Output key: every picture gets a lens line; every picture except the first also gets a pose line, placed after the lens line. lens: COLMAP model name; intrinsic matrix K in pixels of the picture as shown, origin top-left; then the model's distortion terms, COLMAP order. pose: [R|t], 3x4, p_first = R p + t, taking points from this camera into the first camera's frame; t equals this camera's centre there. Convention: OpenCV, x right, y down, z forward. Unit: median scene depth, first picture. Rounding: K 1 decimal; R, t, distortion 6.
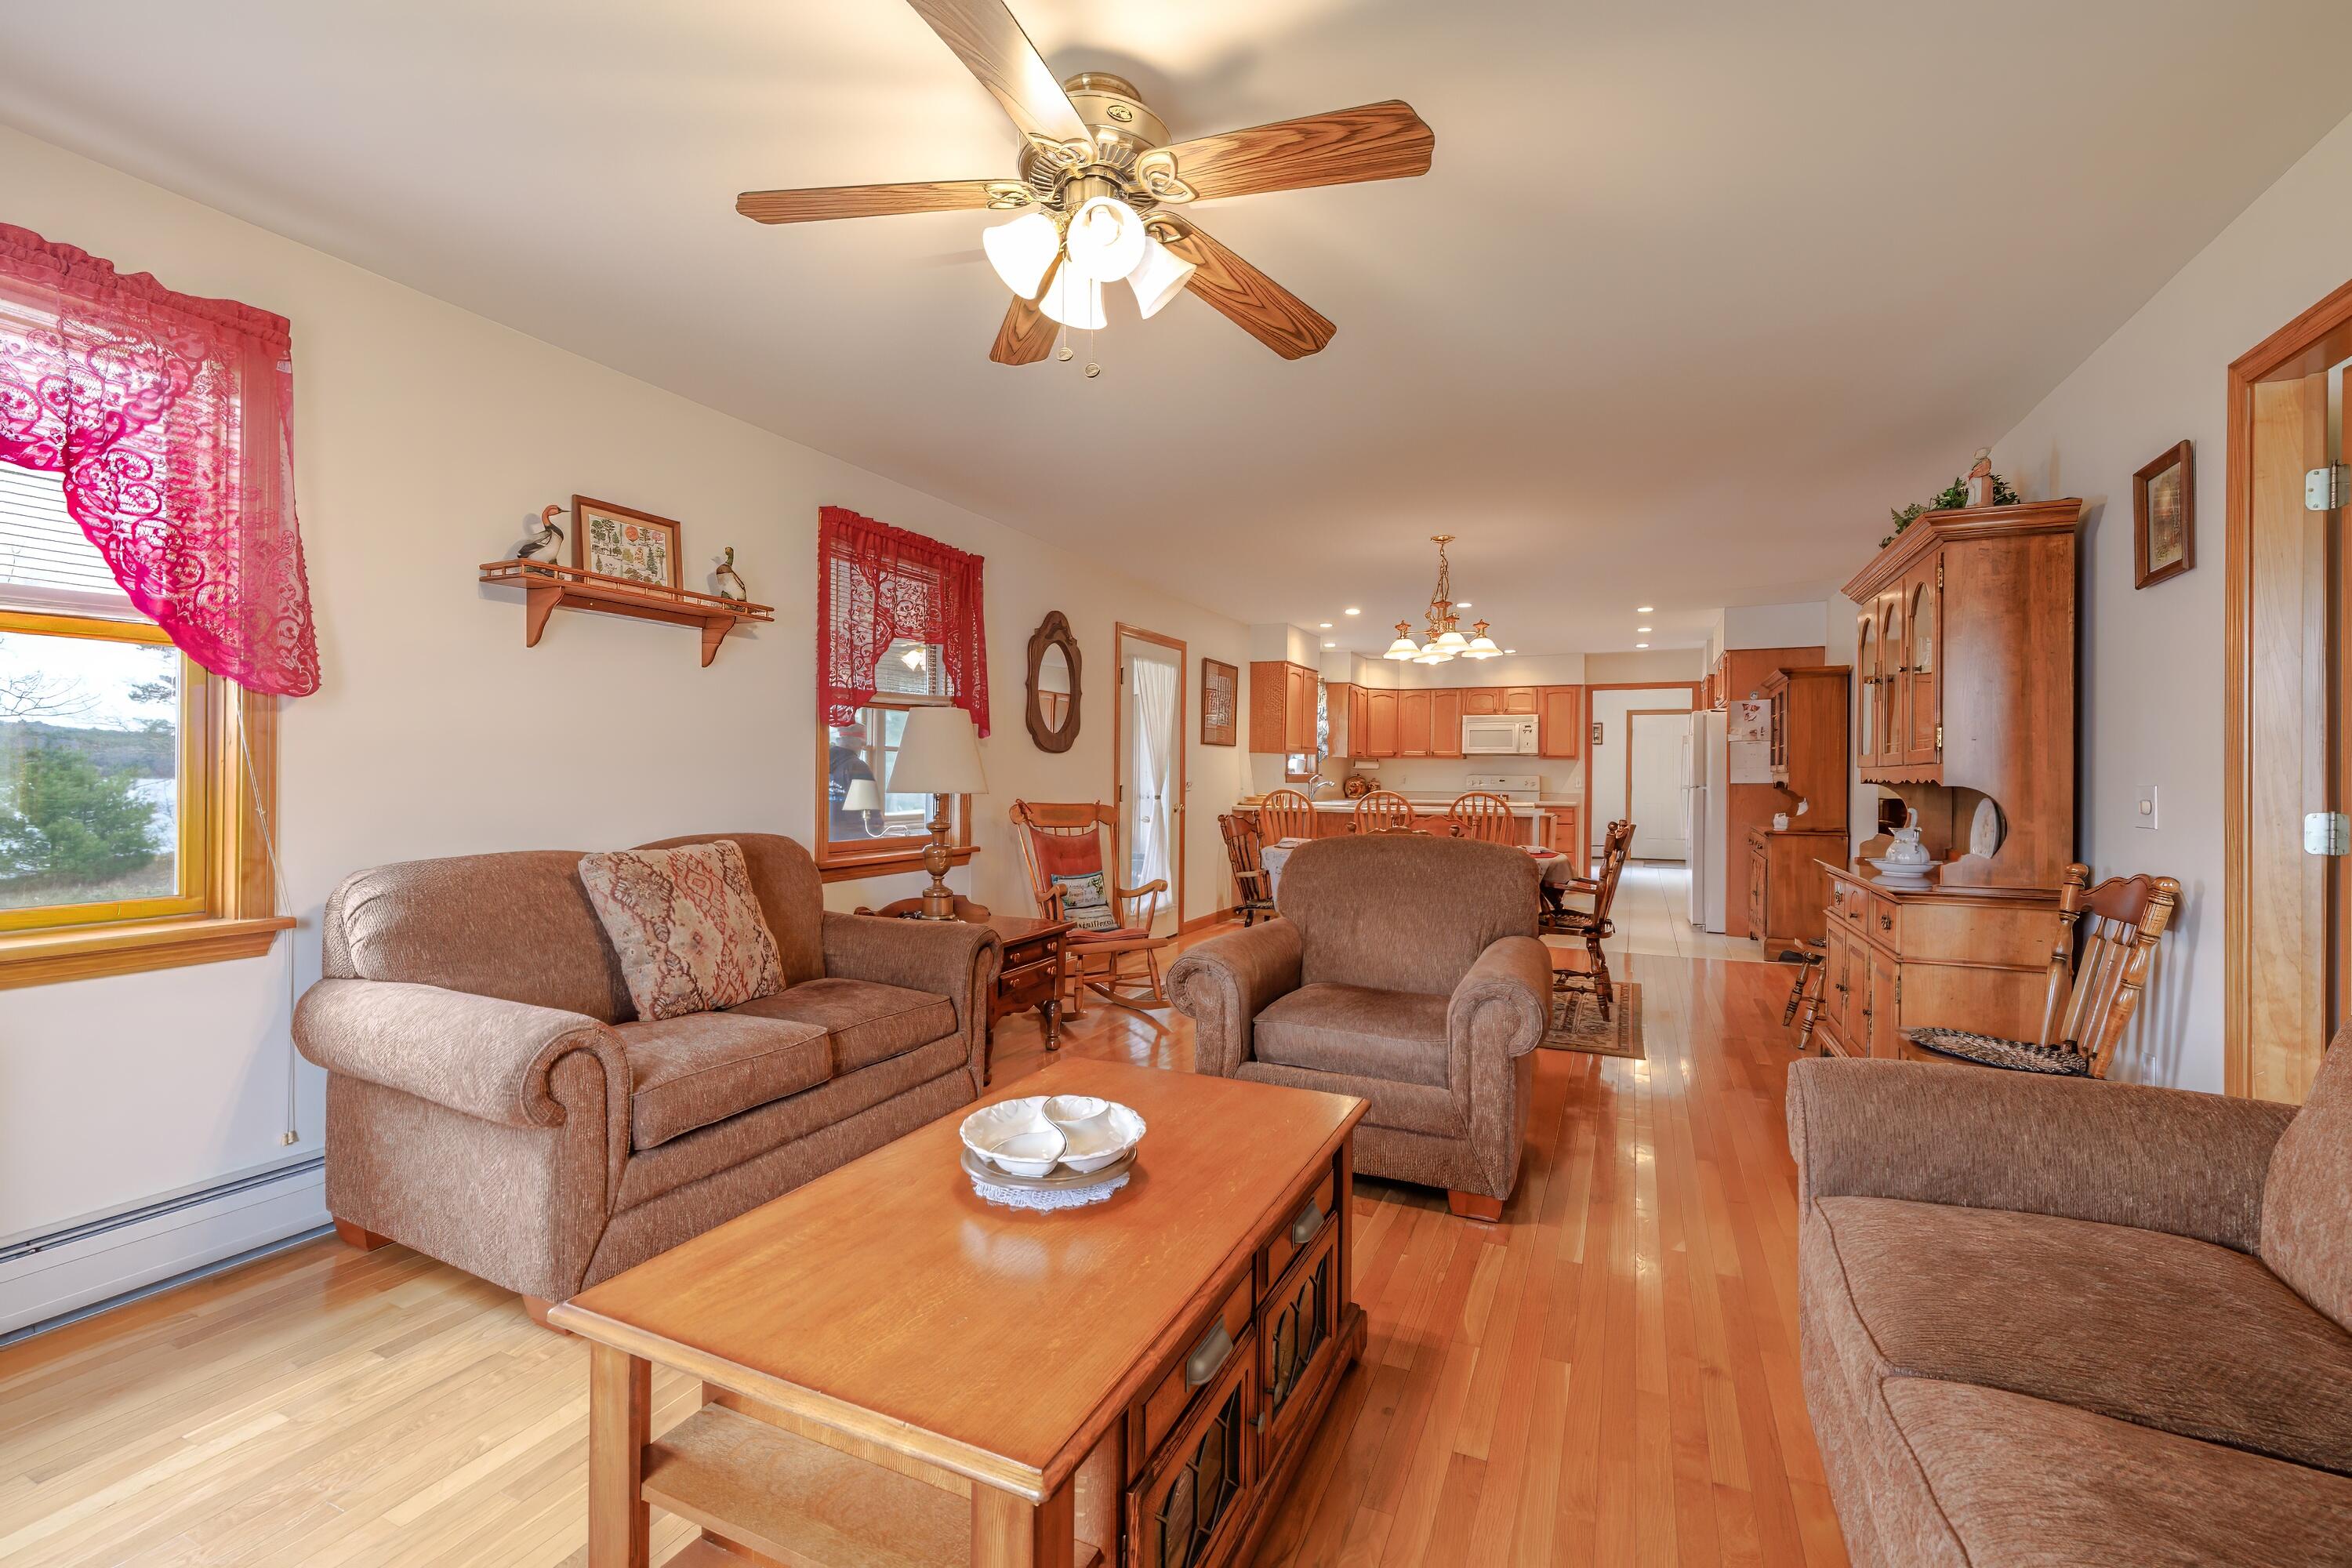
lens RADIAL K [[1016.4, 0, 1182.4], [0, 1016.4, 774.7], [0, 0, 1]] dist [-0.001620, 0.000345]
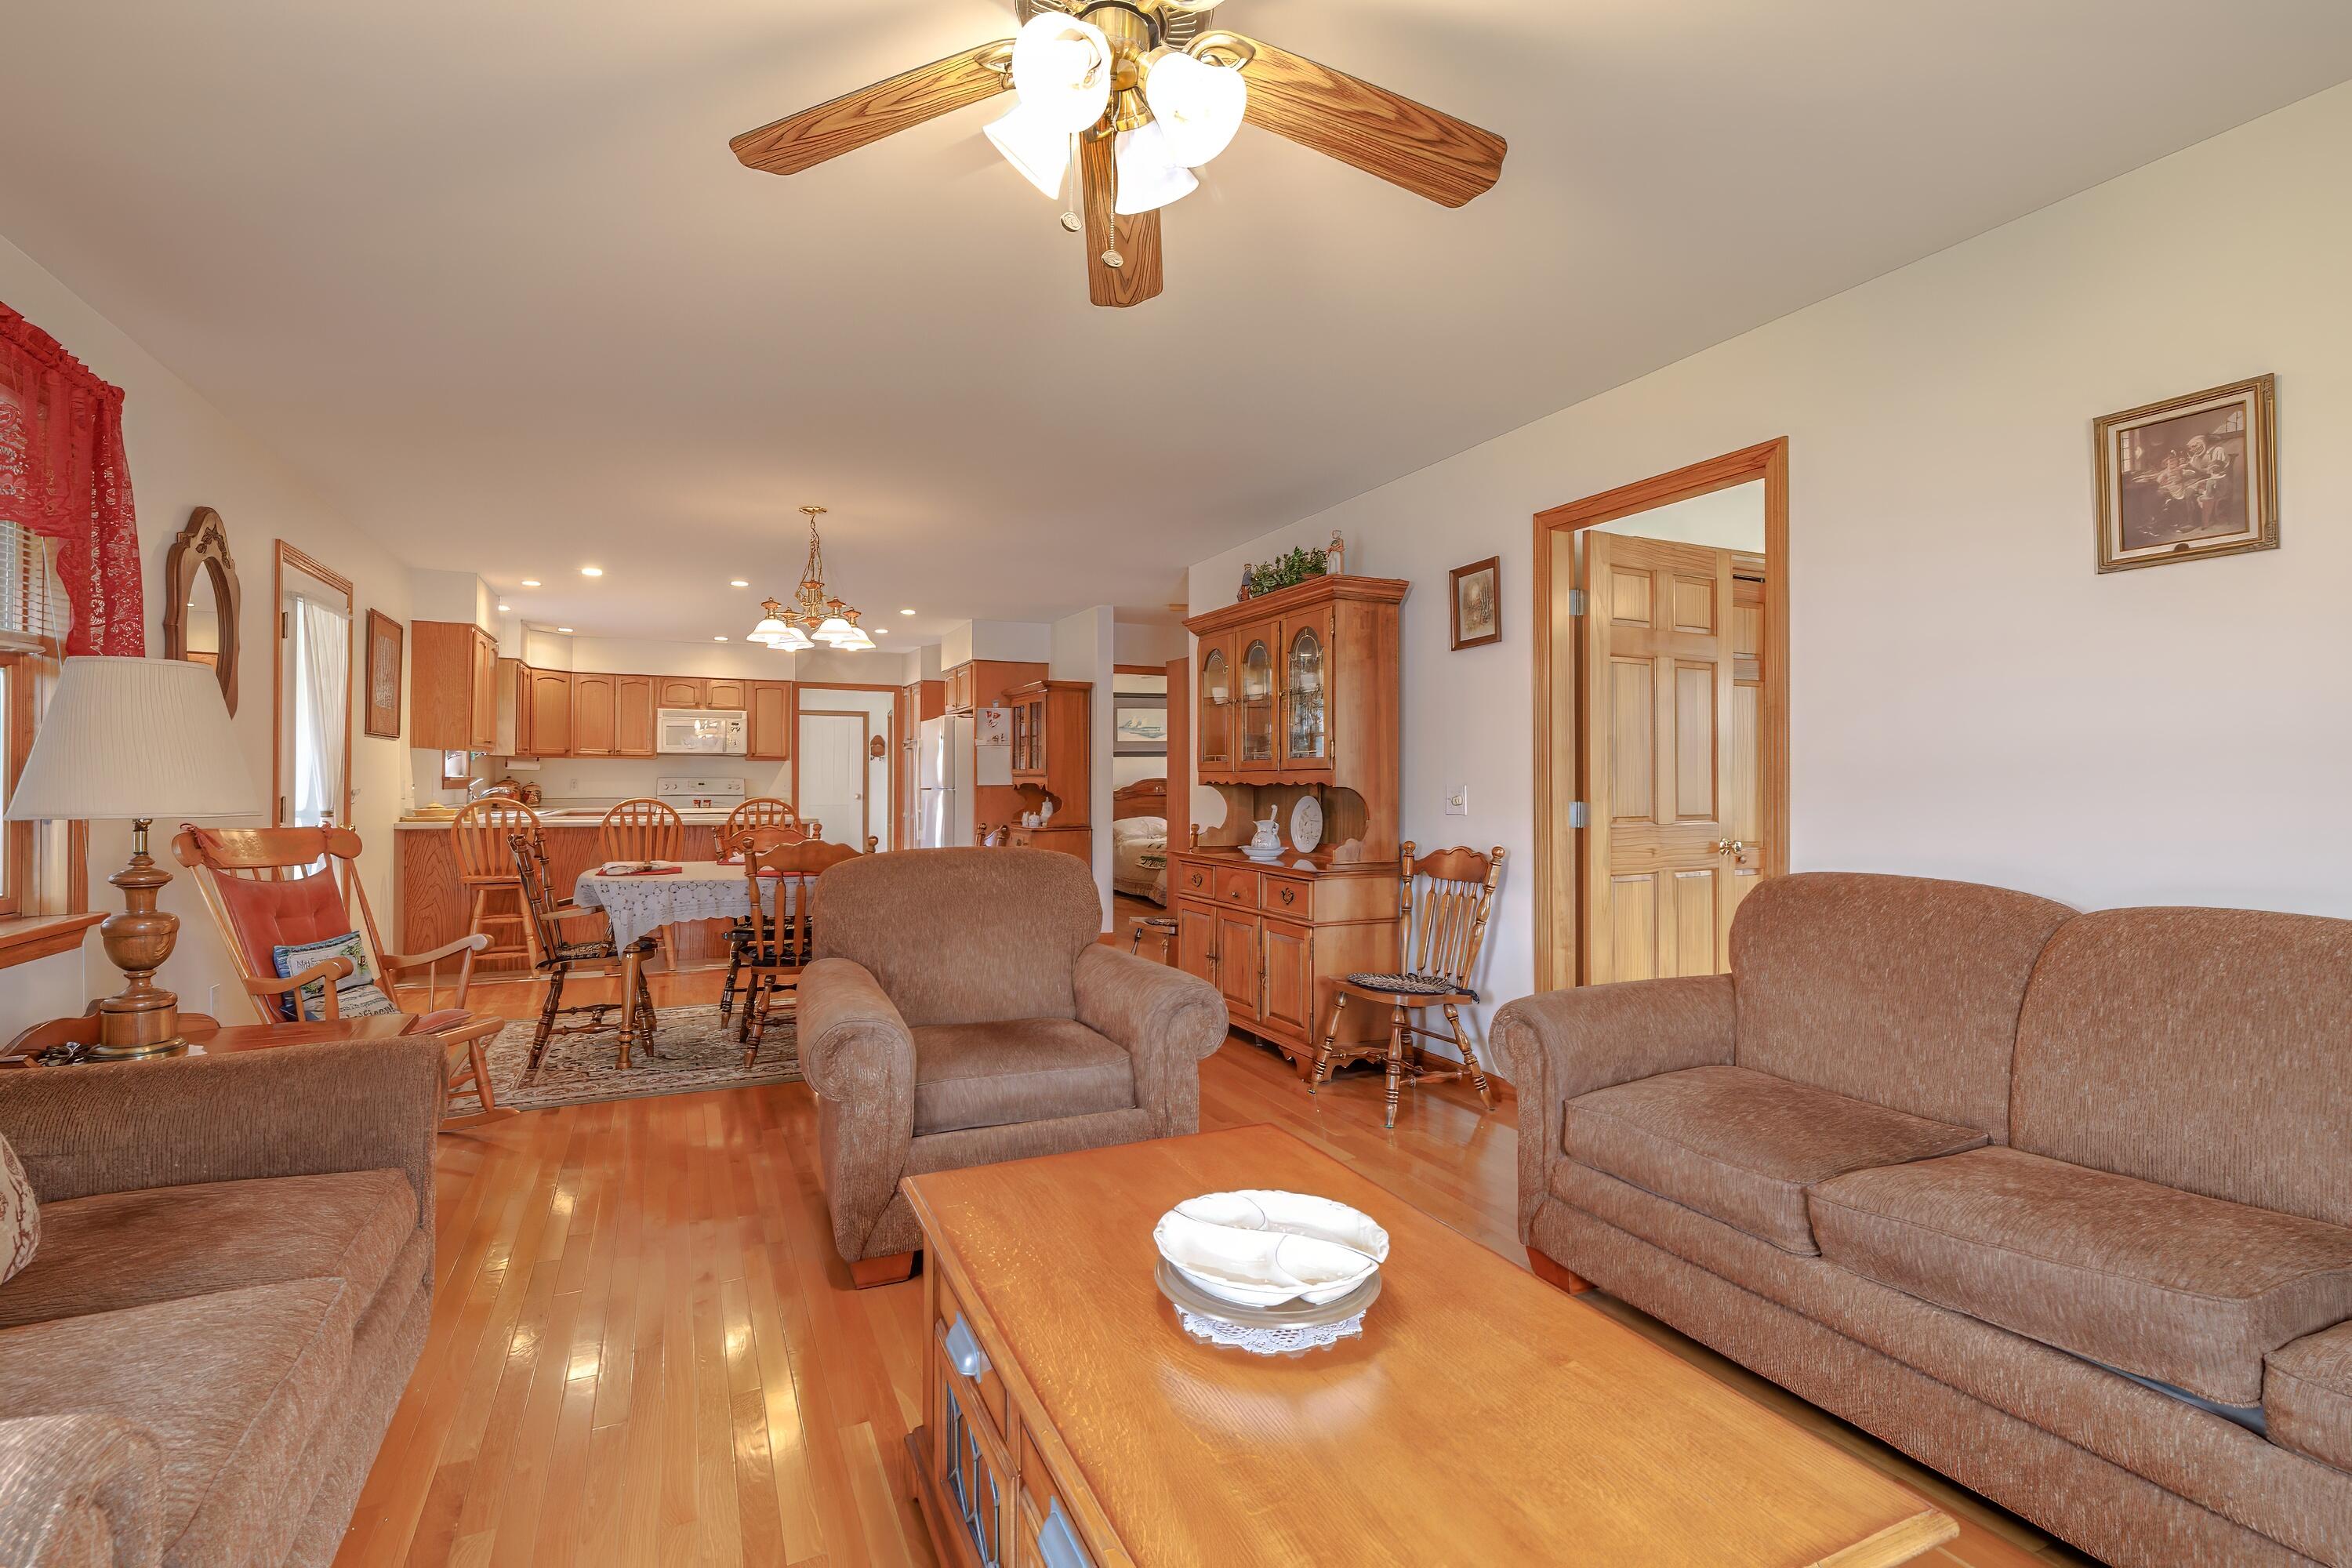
lens RADIAL K [[1068.1, 0, 1189.9], [0, 1068.1, 773.6], [0, 0, 1]] dist [-0.006141, 0.001113]
pose [[0.637491, -0.000547, 0.770457, -0.247751], [0.002277, 0.999997, -0.001174, -0.002760], [-0.770454, 0.002503, 0.637491, 0.162438]]
